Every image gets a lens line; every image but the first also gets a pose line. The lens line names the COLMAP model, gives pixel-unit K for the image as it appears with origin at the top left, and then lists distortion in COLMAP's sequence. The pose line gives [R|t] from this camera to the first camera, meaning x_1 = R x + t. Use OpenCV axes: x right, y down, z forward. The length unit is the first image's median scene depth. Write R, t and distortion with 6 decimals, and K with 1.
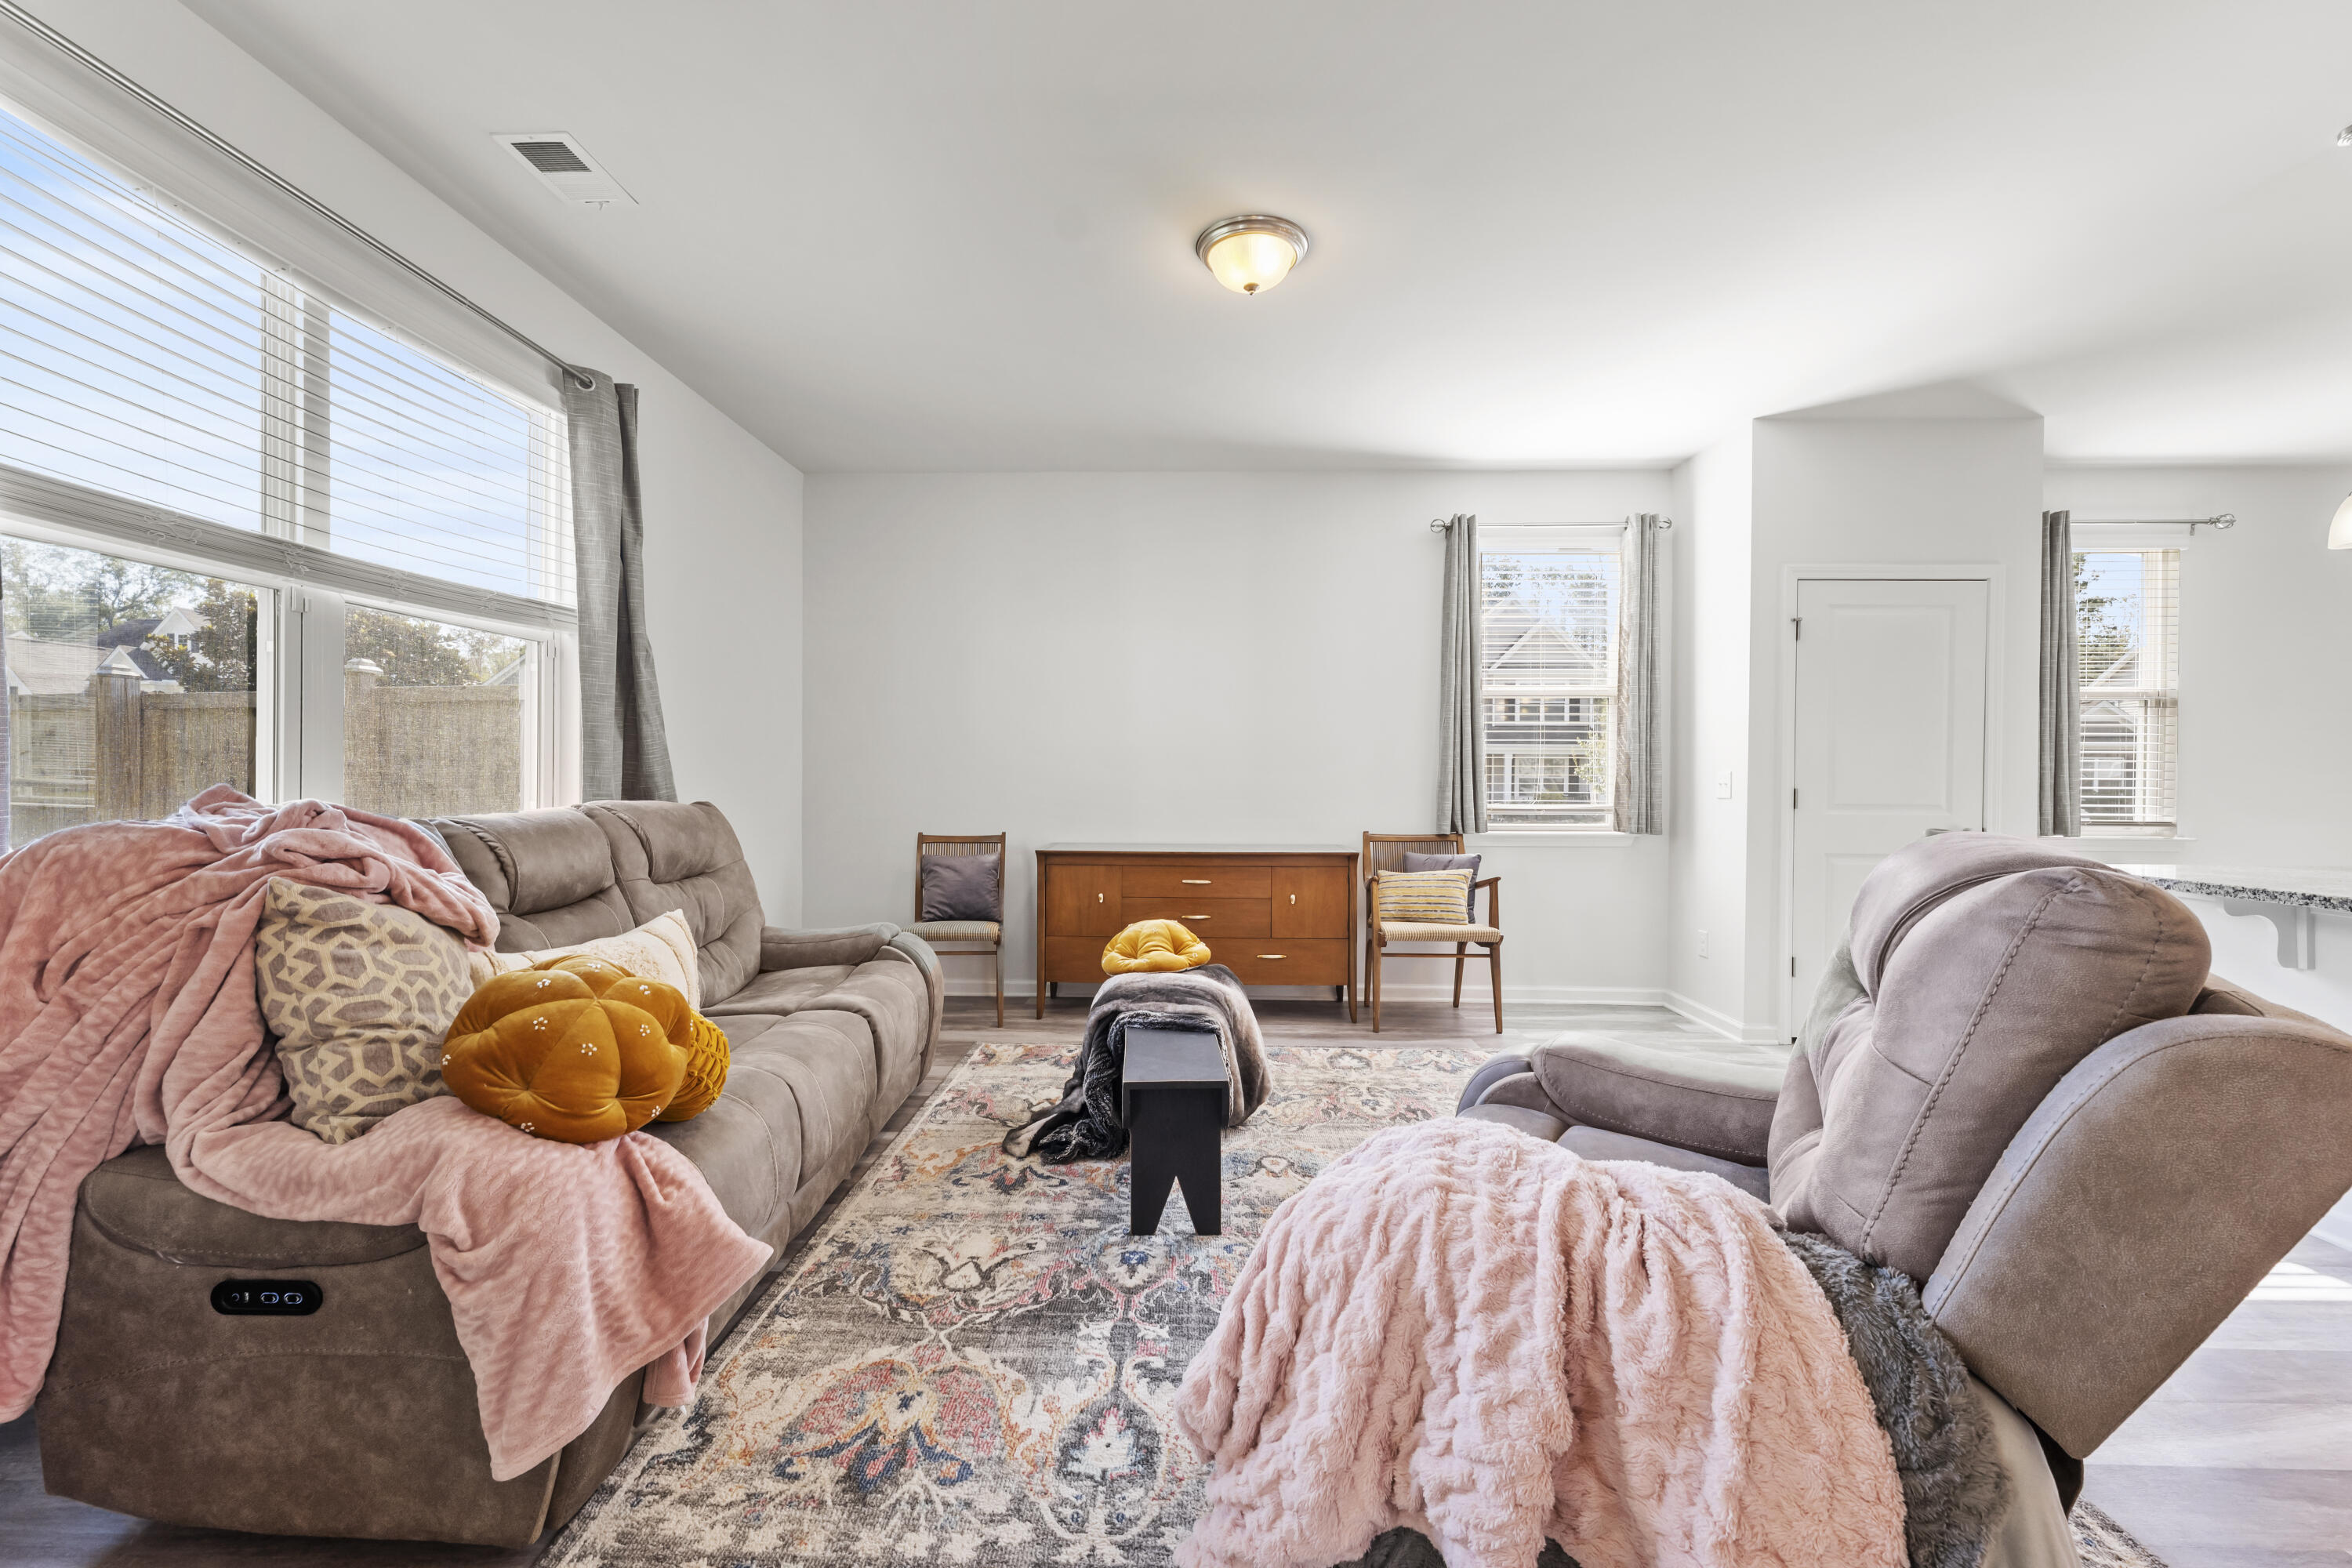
lens RADIAL K [[957.1, 0, 1177.3], [0, 957.1, 784.9], [0, 0, 1]] dist [0.004173, 0.000189]
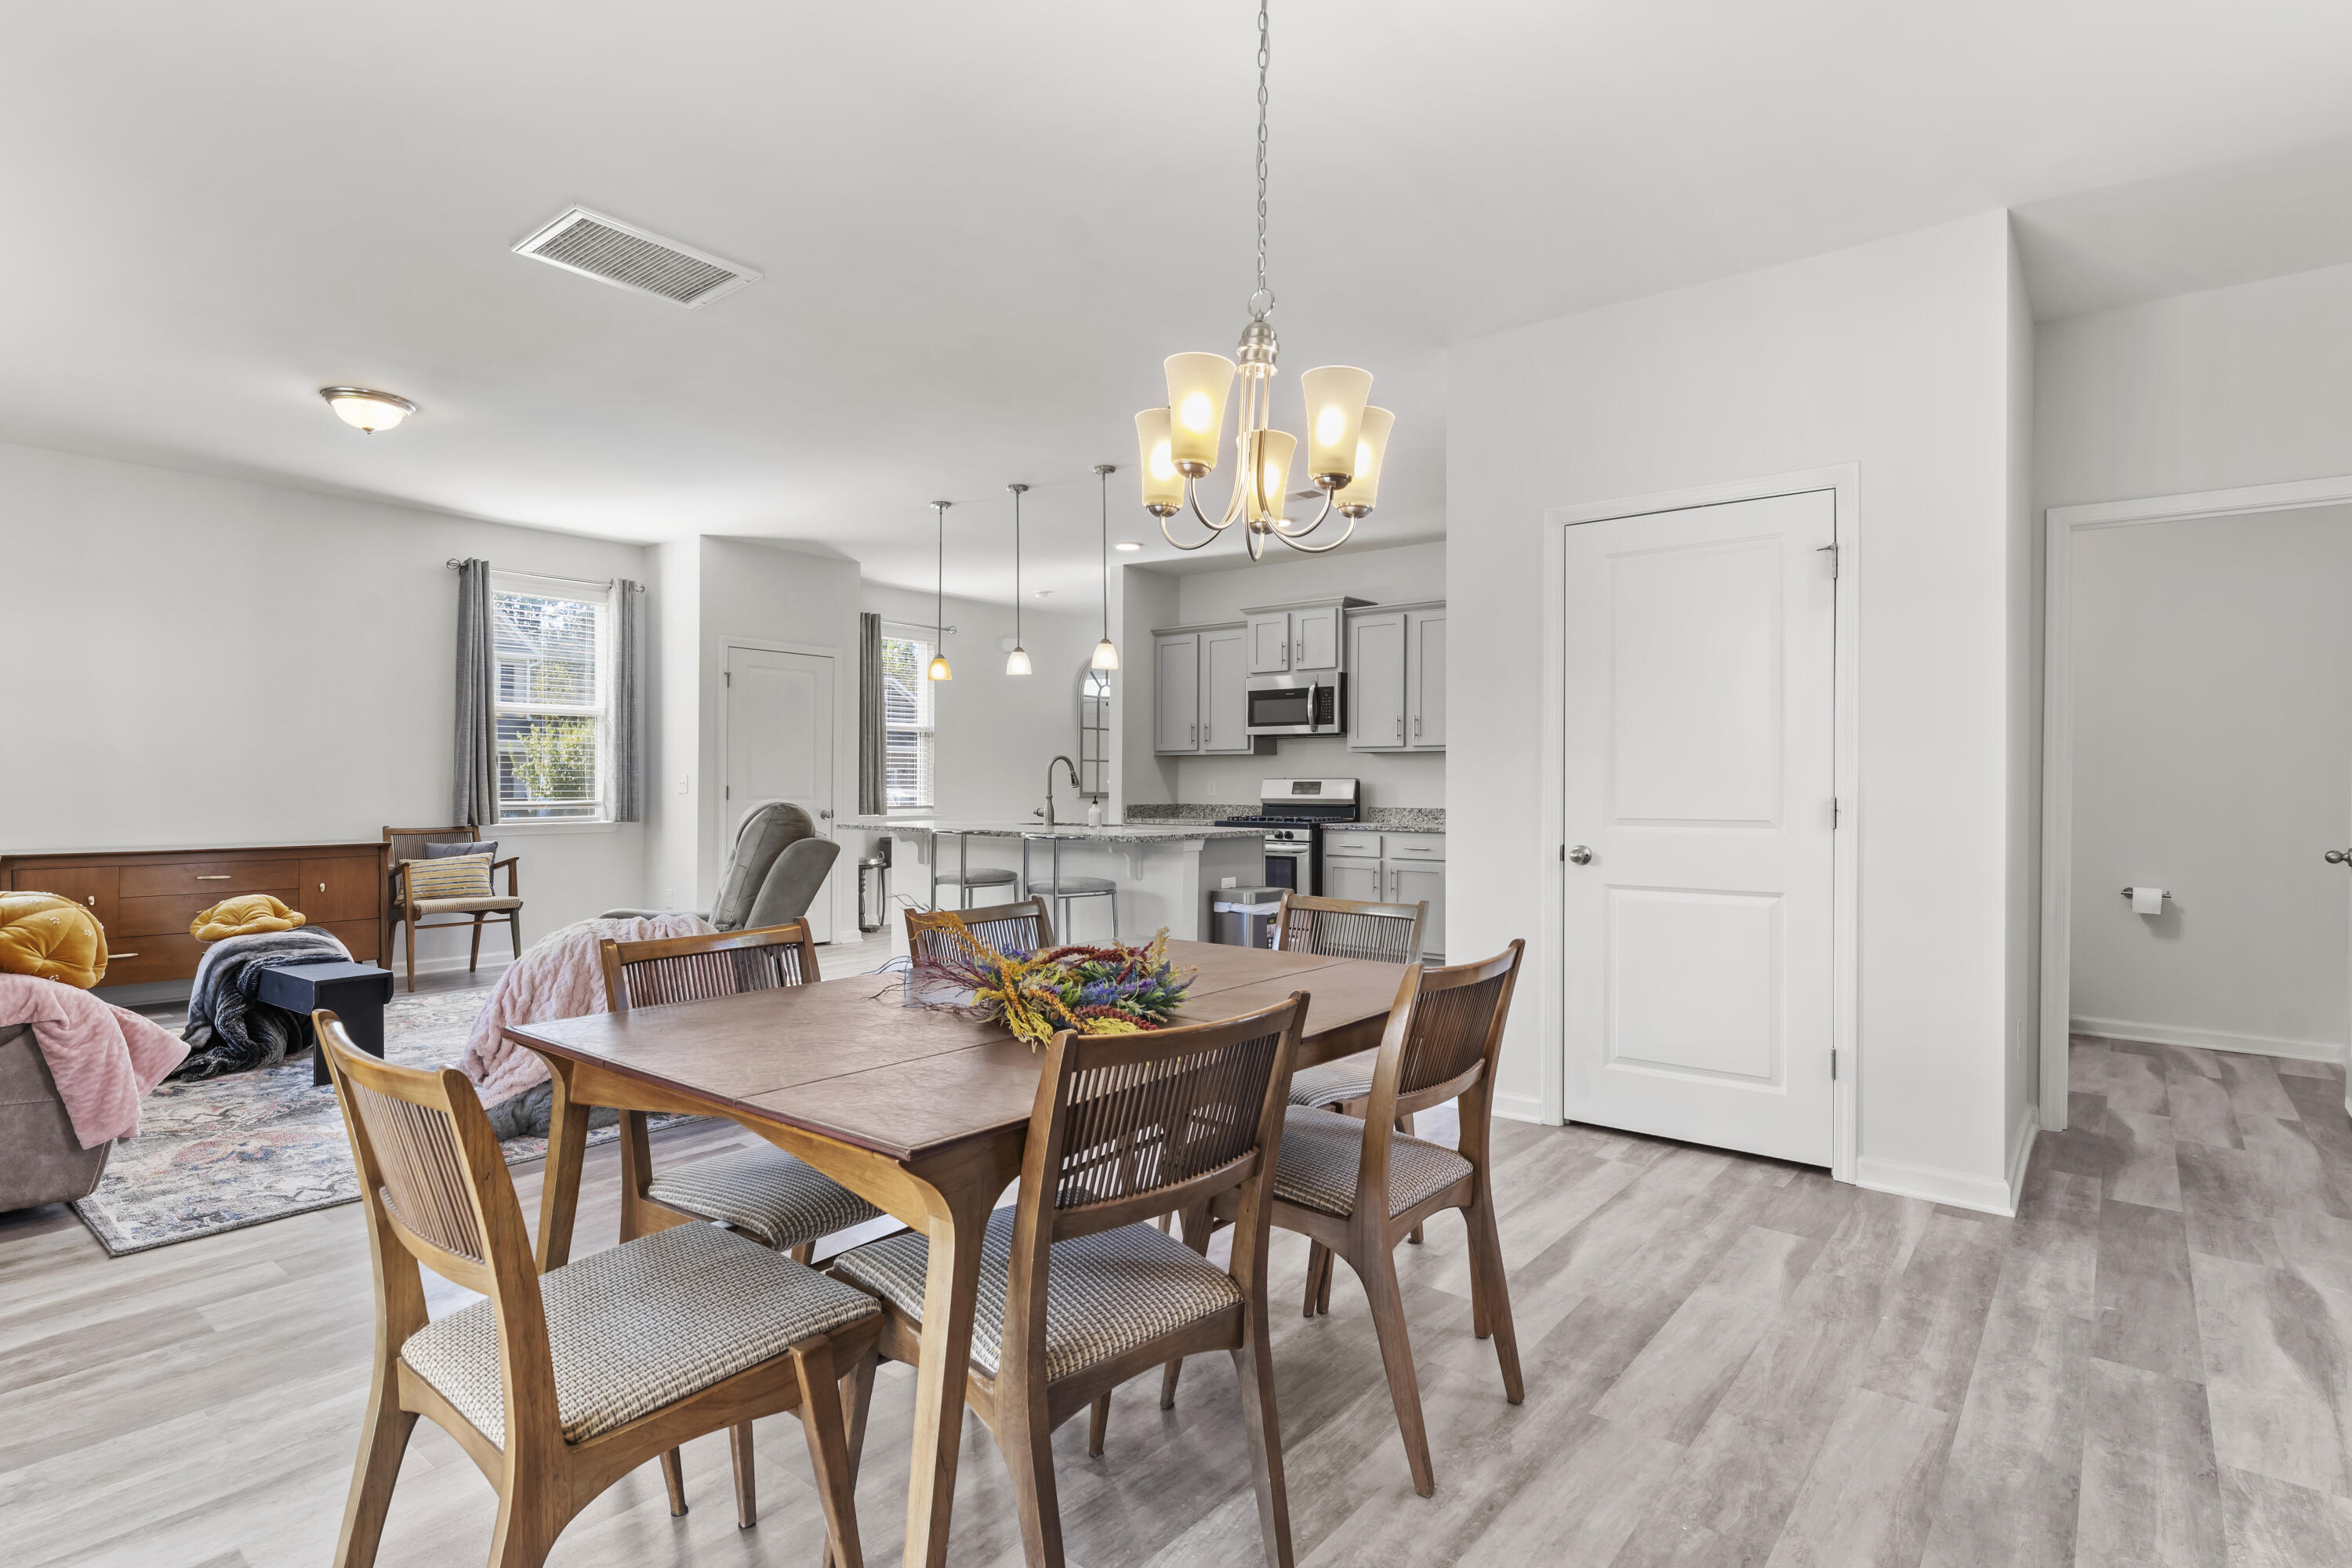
lens RADIAL K [[1182.6, 0, 1177.9], [0, 1182.6, 786.8], [0, 0, 1]] dist [0.001016, -0.000634]
pose [[0.605482, -0.006991, 0.795828, -0.405979], [0.006740, 0.999971, 0.003656, 0.004058], [-0.795831, 0.003150, 0.605511, -0.687762]]
